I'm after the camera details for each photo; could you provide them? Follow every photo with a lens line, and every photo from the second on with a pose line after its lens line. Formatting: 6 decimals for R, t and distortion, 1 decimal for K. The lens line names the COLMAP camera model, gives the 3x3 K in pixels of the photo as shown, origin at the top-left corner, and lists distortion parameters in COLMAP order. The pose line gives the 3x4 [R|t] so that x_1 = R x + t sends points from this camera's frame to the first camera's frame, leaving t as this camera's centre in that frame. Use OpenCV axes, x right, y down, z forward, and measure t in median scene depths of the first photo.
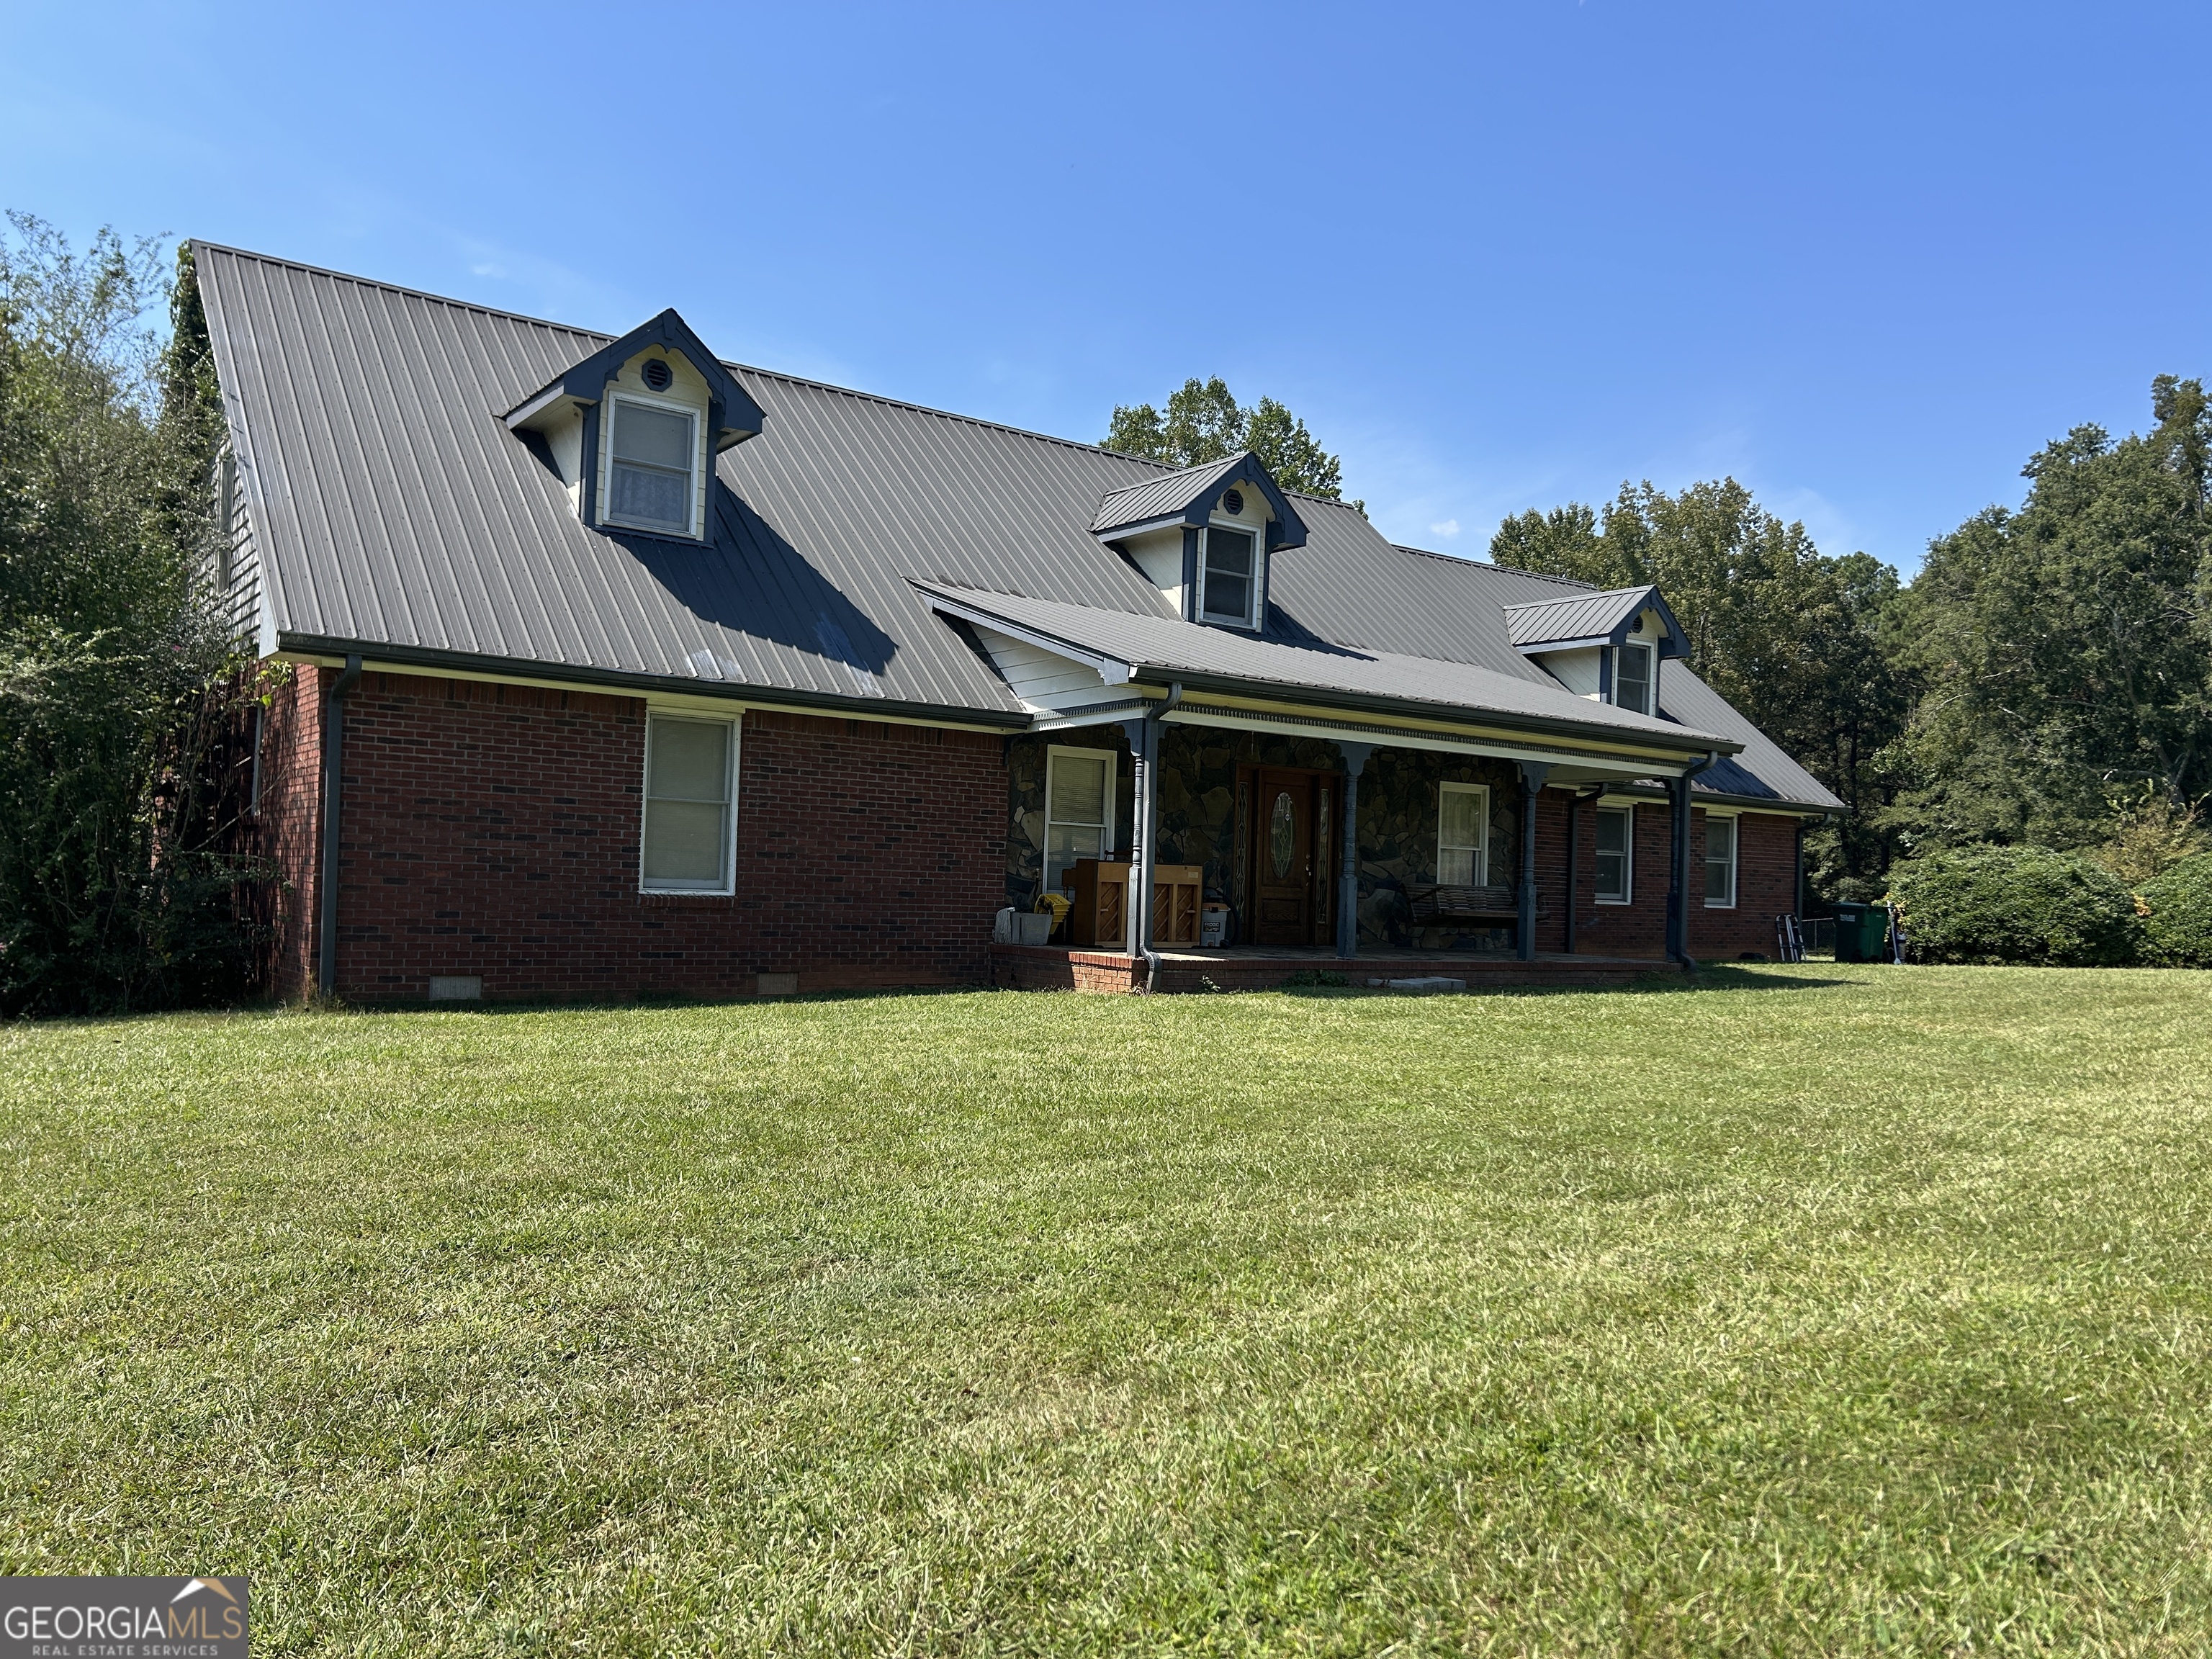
lens RADIAL K [[1636.5, 0, 1135.1], [0, 1636.5, 833.1], [0, 0, 1]] dist [0.072668, -0.150599]
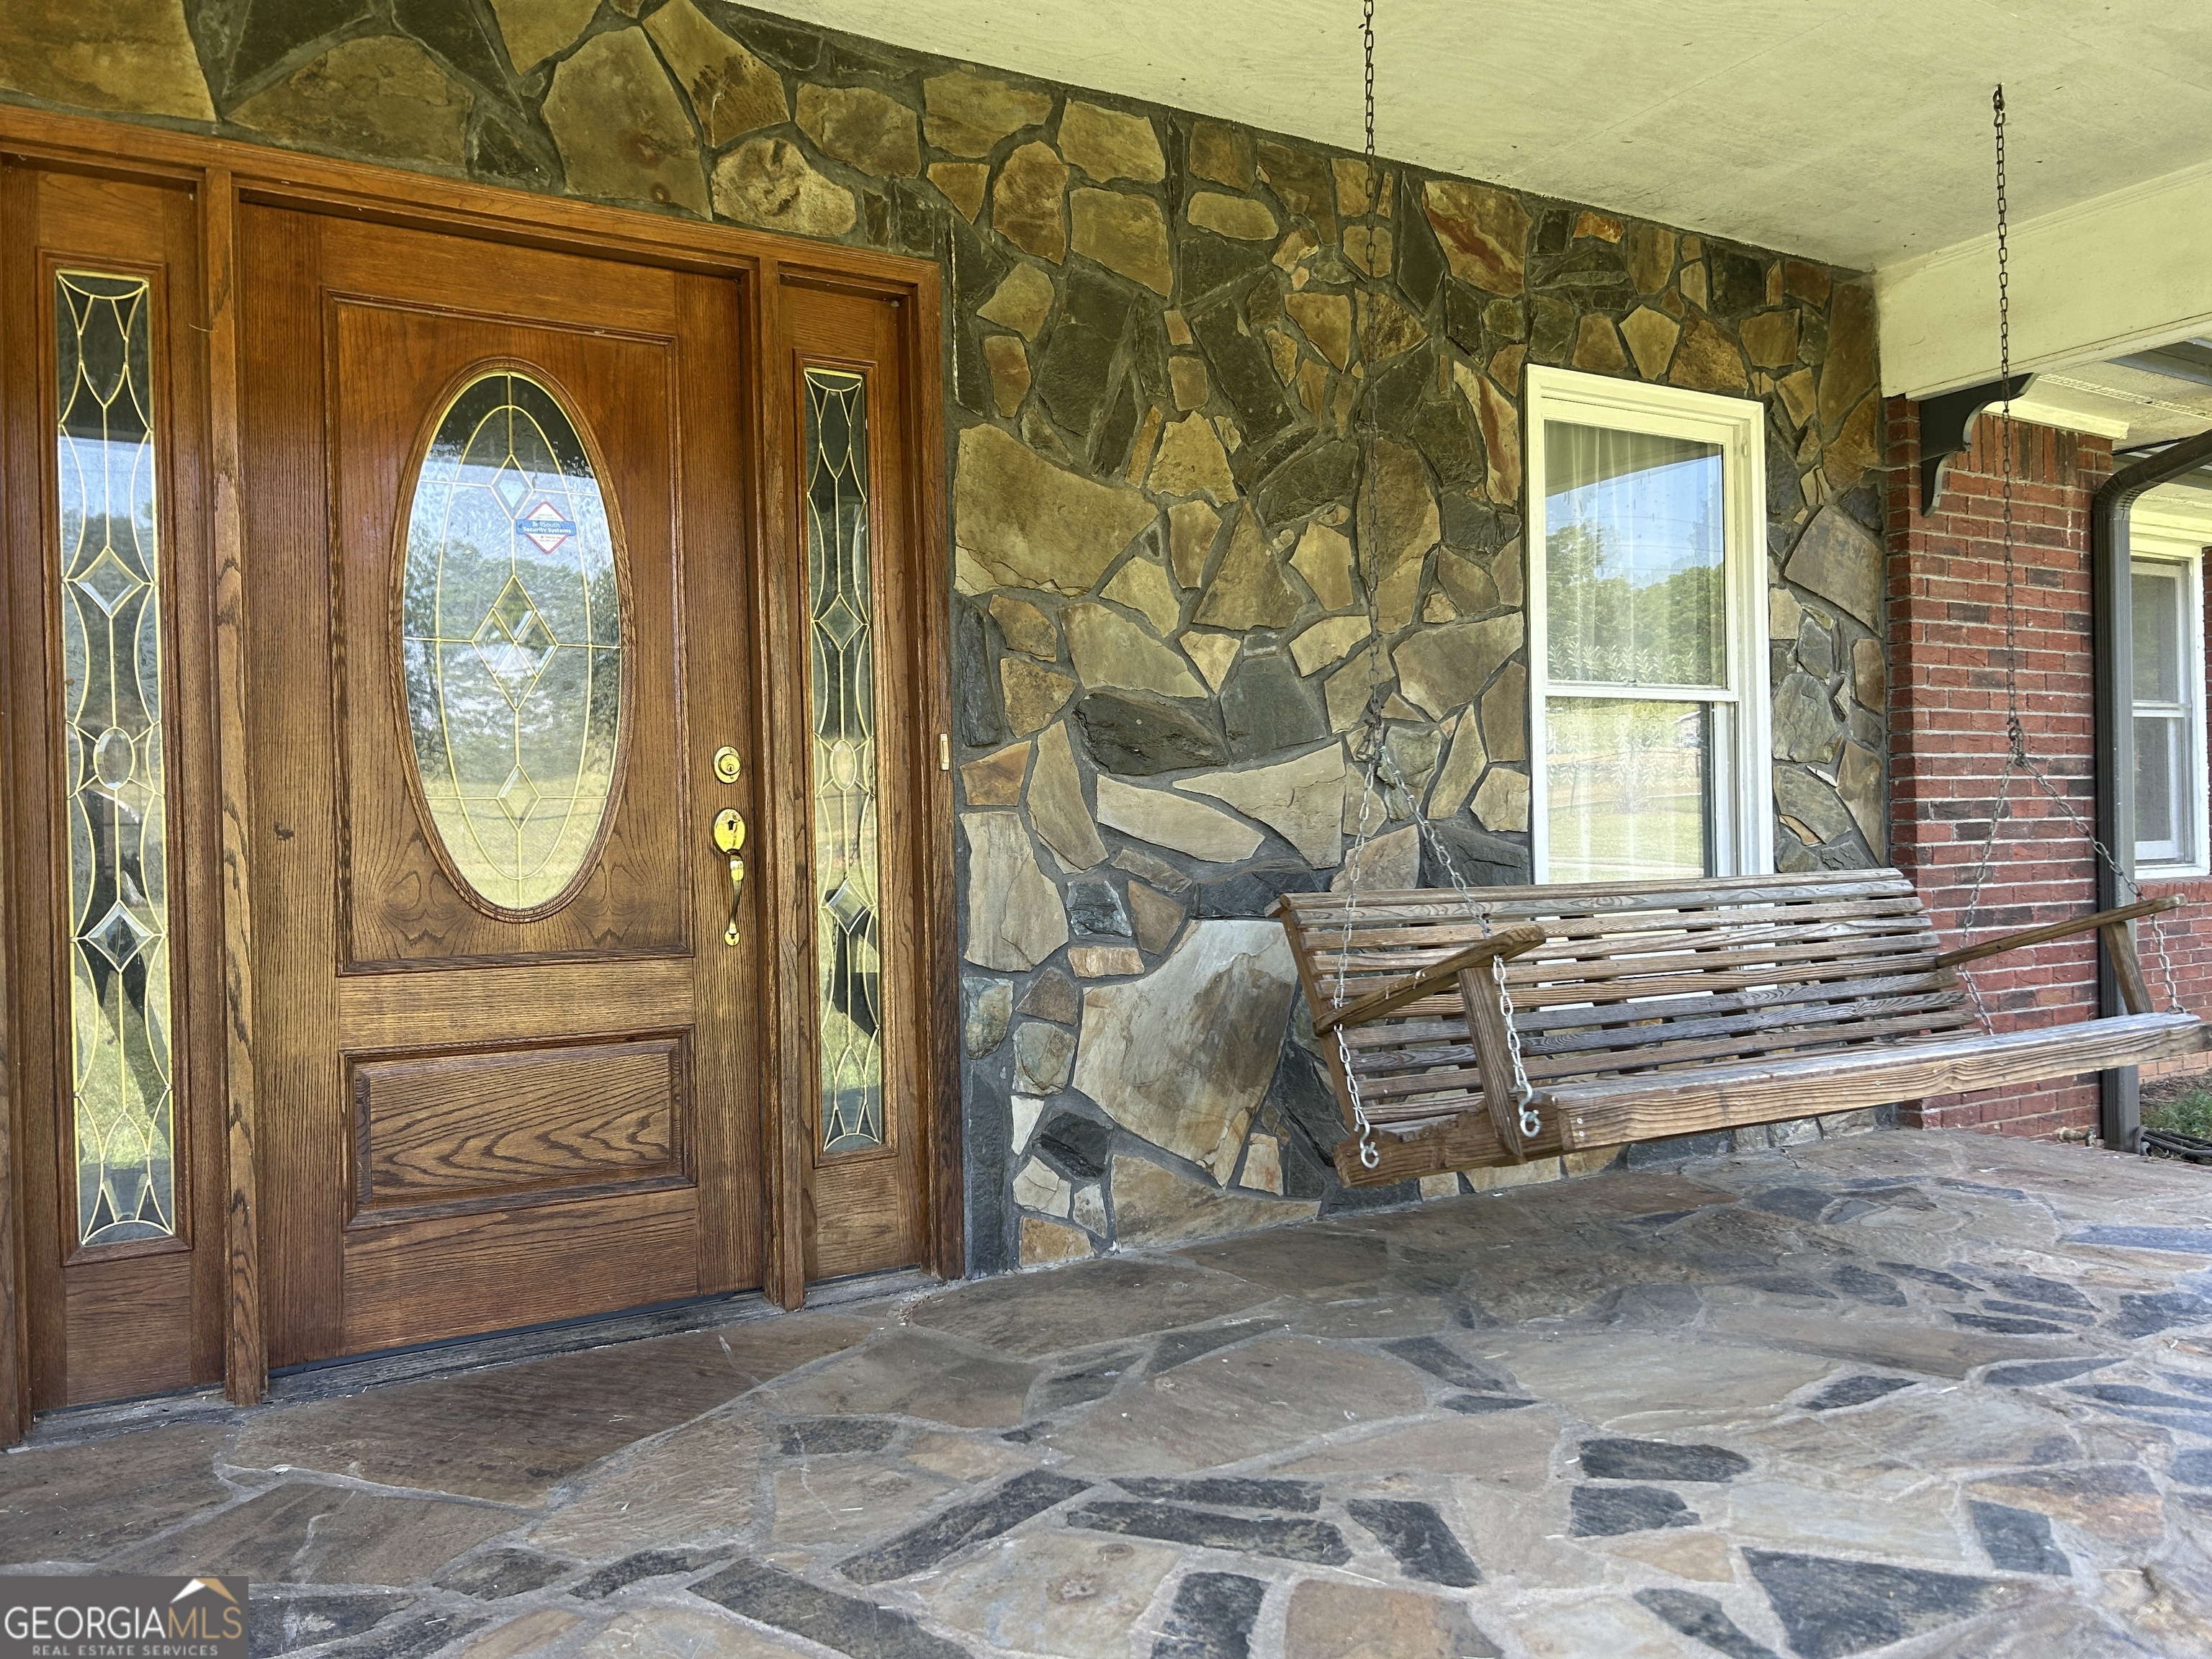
lens RADIAL K [[1636.5, 0, 1135.1], [0, 1636.5, 833.1], [0, 0, 1]] dist [0.072668, -0.150599]
pose [[0.994717, -0.050214, -0.089533, 0.115421], [0.053555, 0.997940, 0.035318, 0.012461], [0.087575, -0.039926, 0.995357, 0.596362]]
